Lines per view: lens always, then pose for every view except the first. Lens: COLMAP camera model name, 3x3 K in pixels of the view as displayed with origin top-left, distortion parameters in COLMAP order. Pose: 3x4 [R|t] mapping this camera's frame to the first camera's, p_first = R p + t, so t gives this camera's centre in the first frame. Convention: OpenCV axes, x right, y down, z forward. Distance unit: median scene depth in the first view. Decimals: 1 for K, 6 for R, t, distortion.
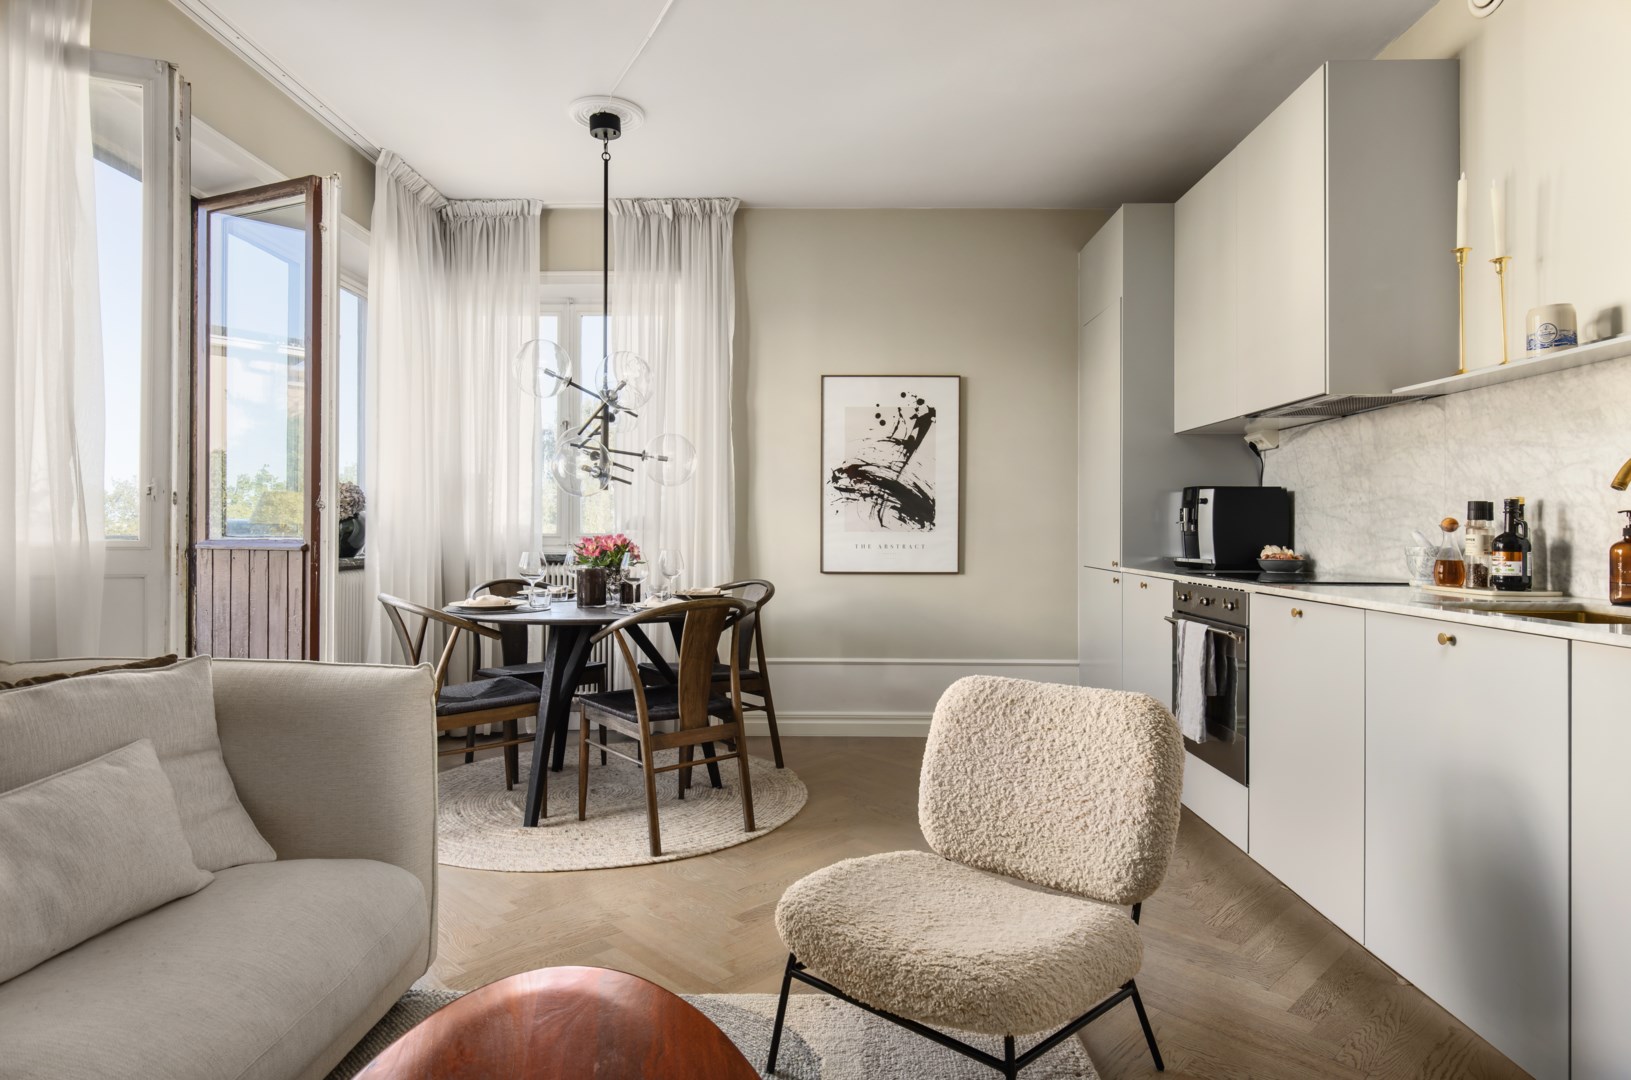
lens RADIAL K [[909.7, 0, 802.4], [0, 909.7, 519.2], [0, 0, 1]] dist [0.004959, 0.000294]
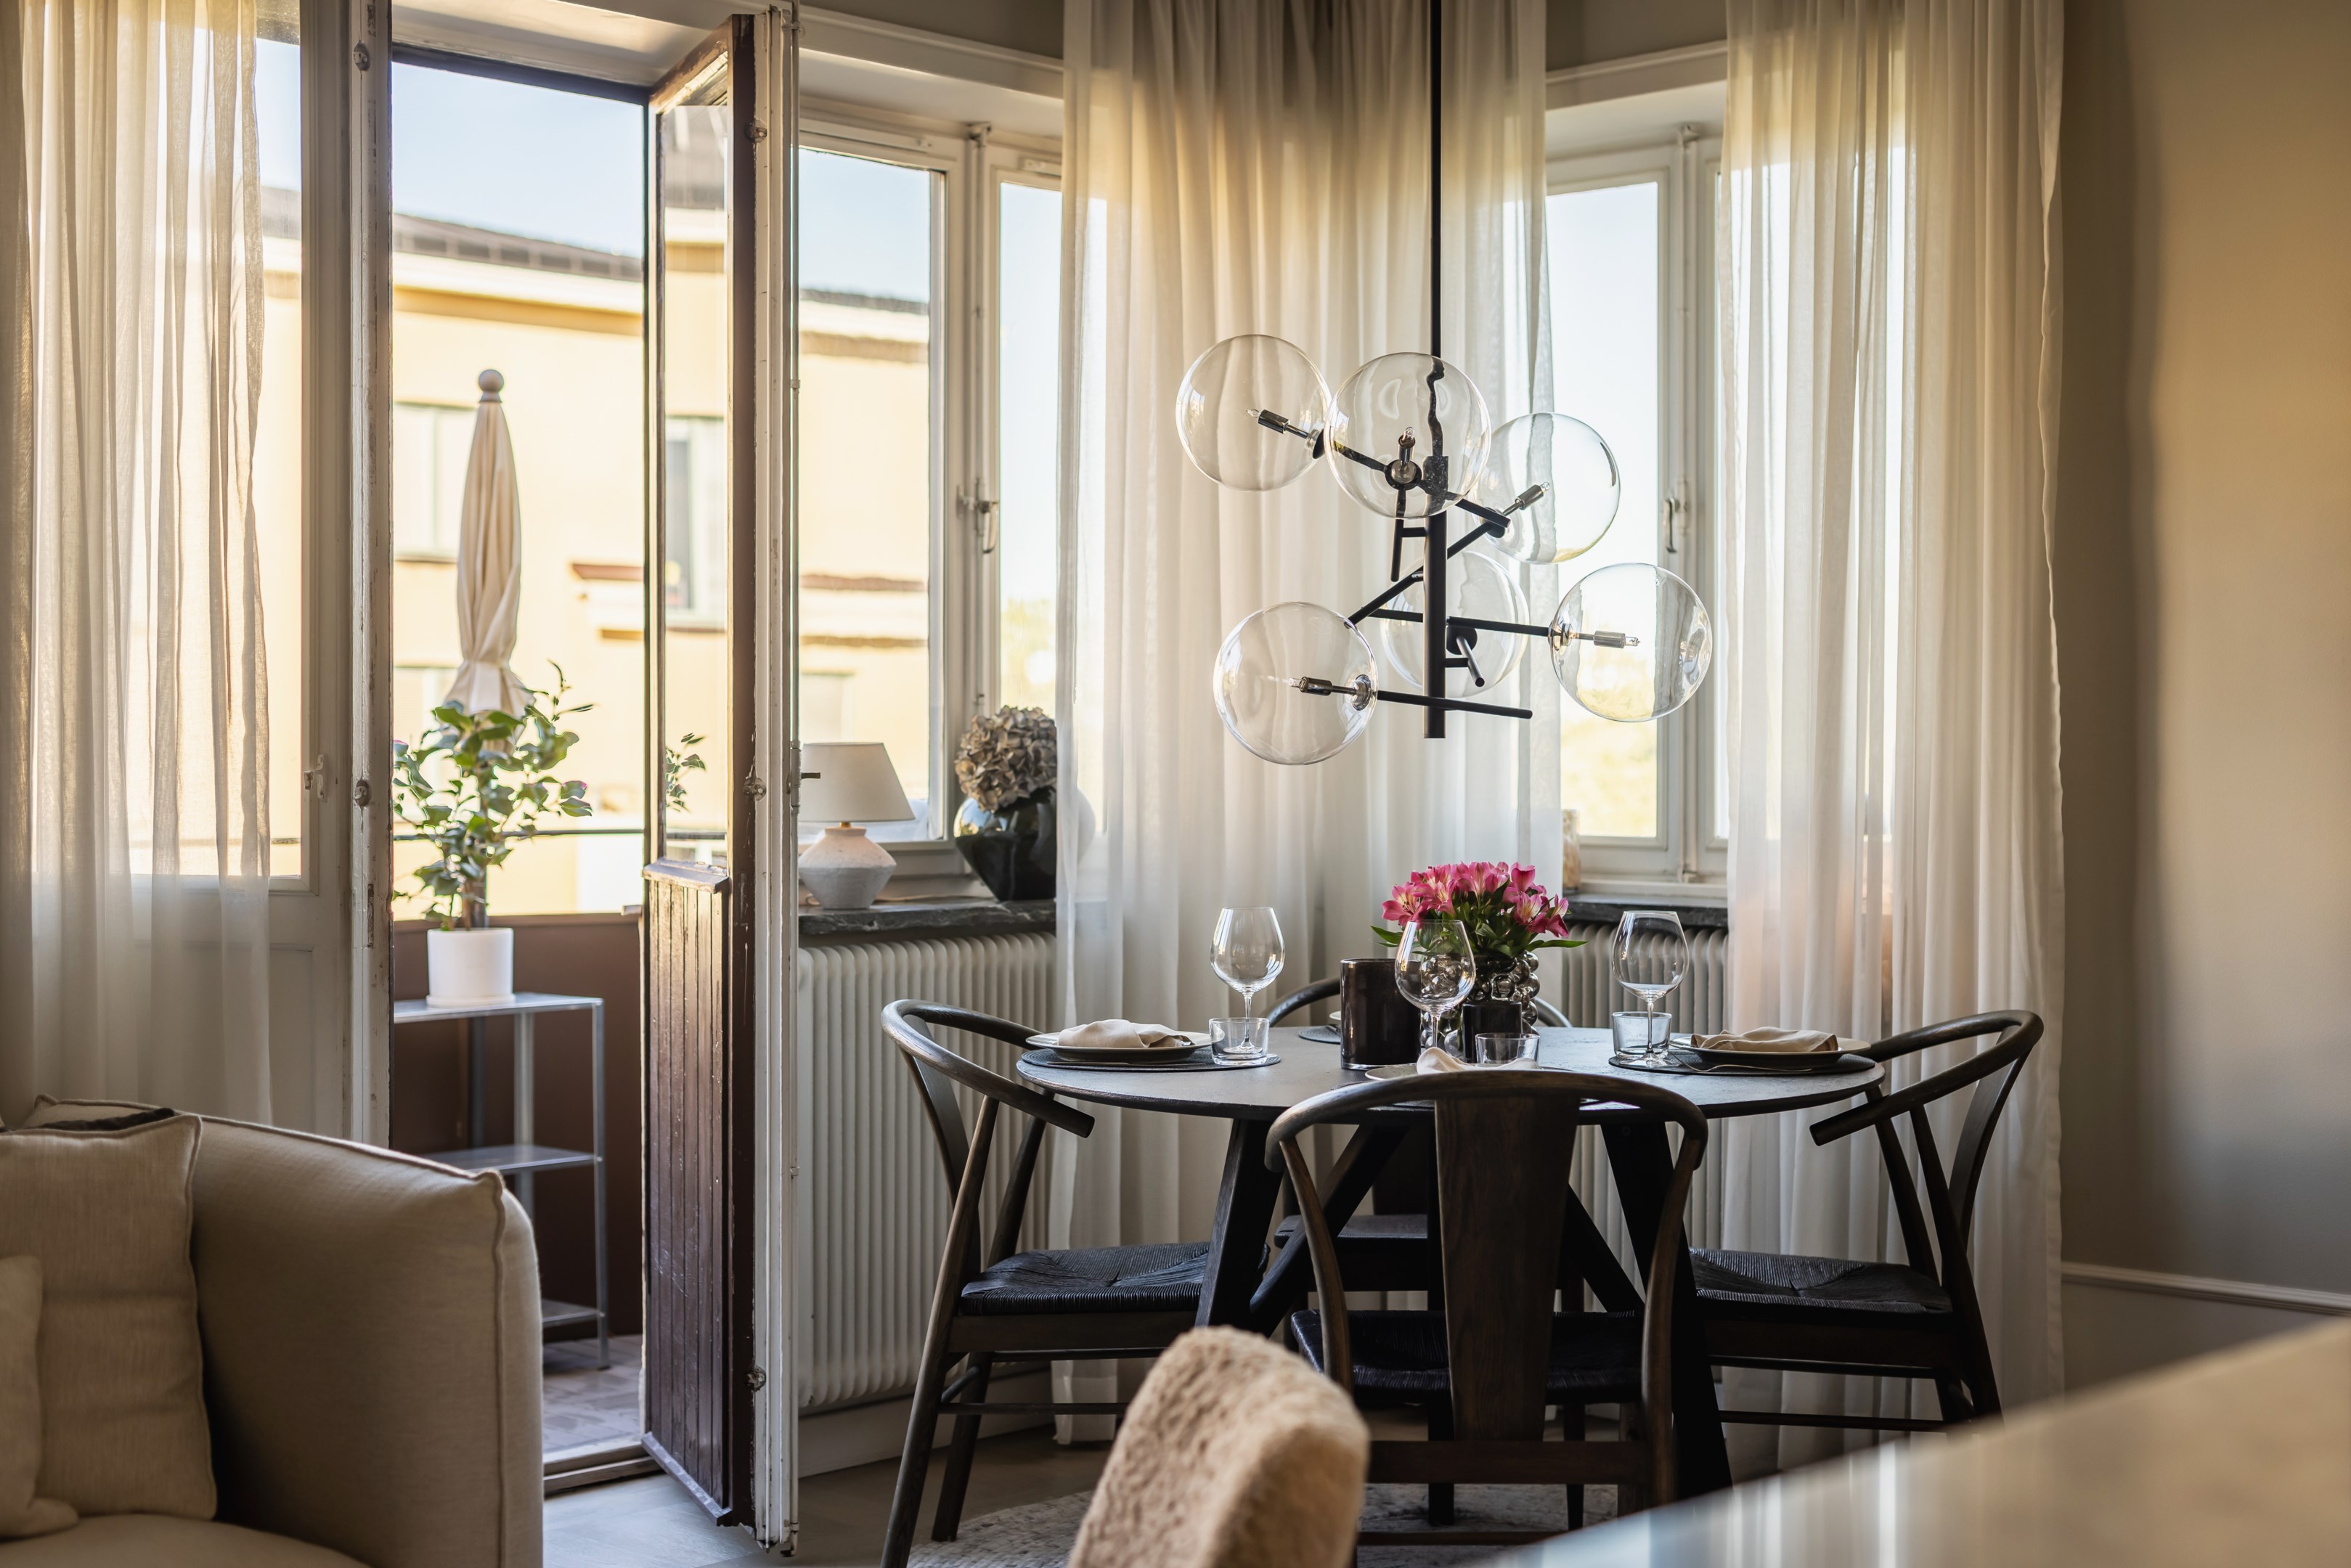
lens RADIAL K [[3254.5, 0, 1228.4], [0, 3254.5, 754.3], [0, 0, 1]] dist [-0.038309, 0.000000]
pose [[0.735987, 0.003146, -0.676988, 0.637471], [0.008274, 0.999873, 0.013641, -0.048133], [0.676945, -0.015641, 0.735867, 0.021992]]
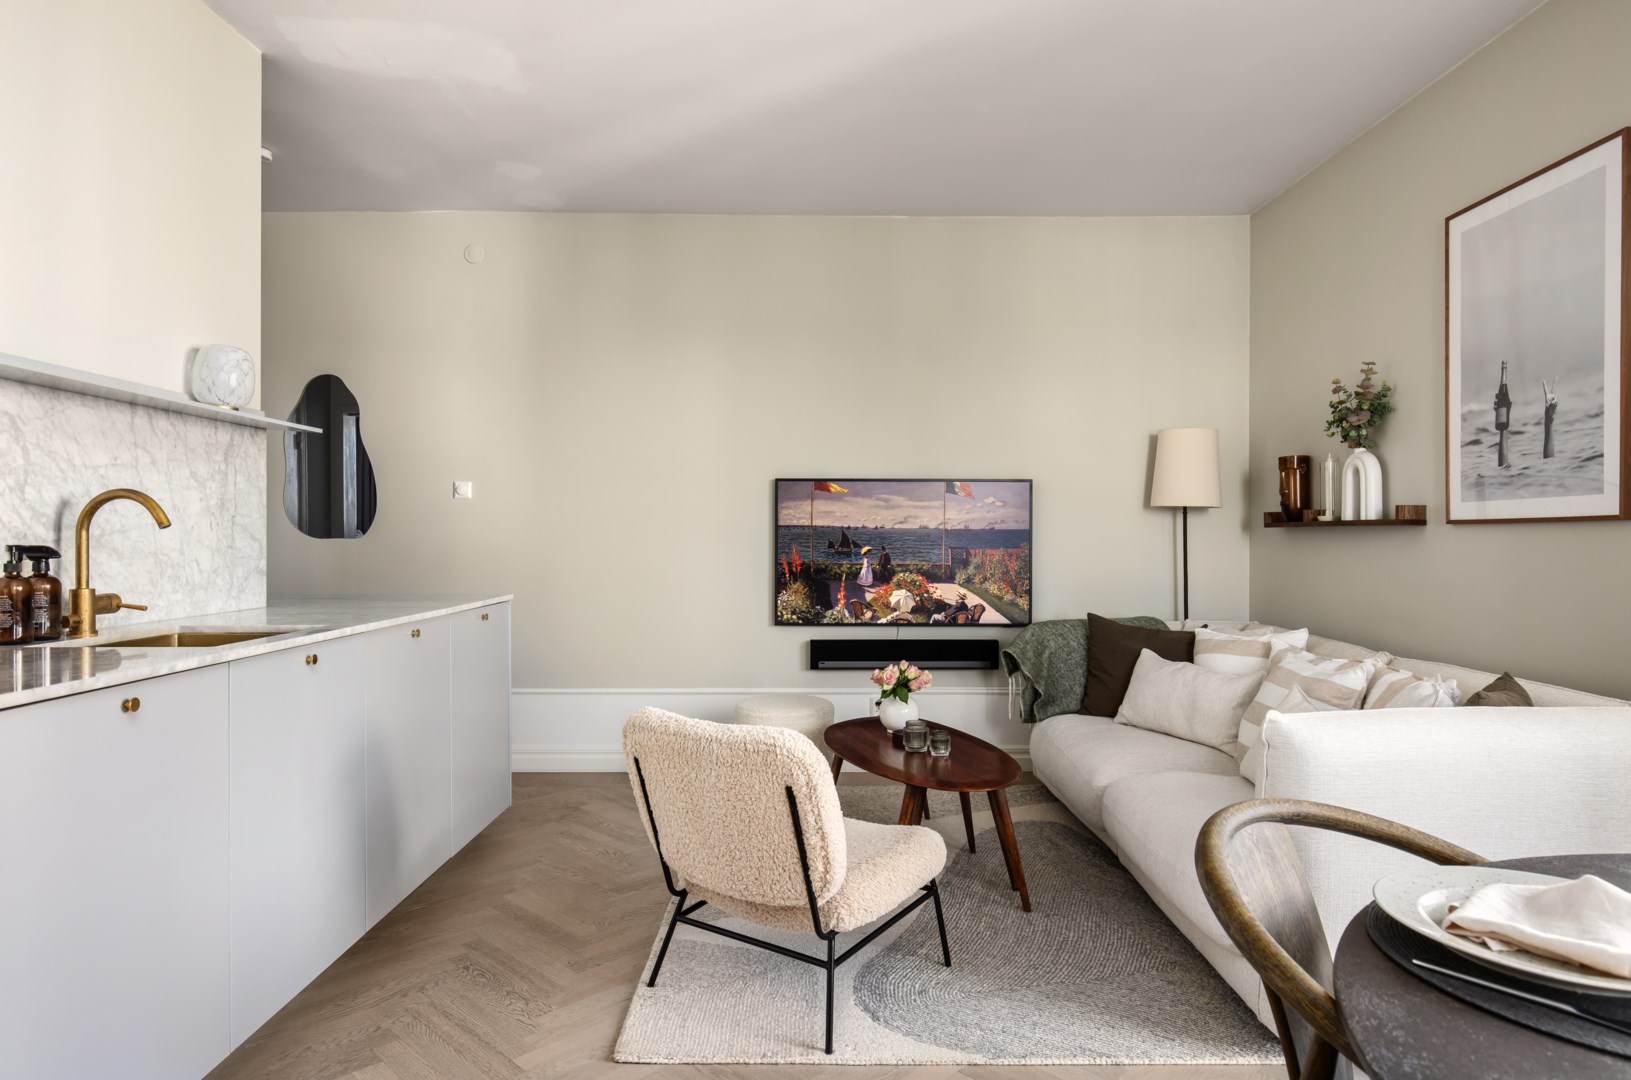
lens RADIAL K [[974.0, 0, 816.3], [0, 974.0, 539.0], [0, 0, 1]] dist [-0.002031, 0.002606]
pose [[-0.999416, -0.006076, -0.033641, 0.066850], [-0.005841, 0.999958, -0.007074, -0.008448], [0.033682, -0.006874, -0.999409, 1.288770]]
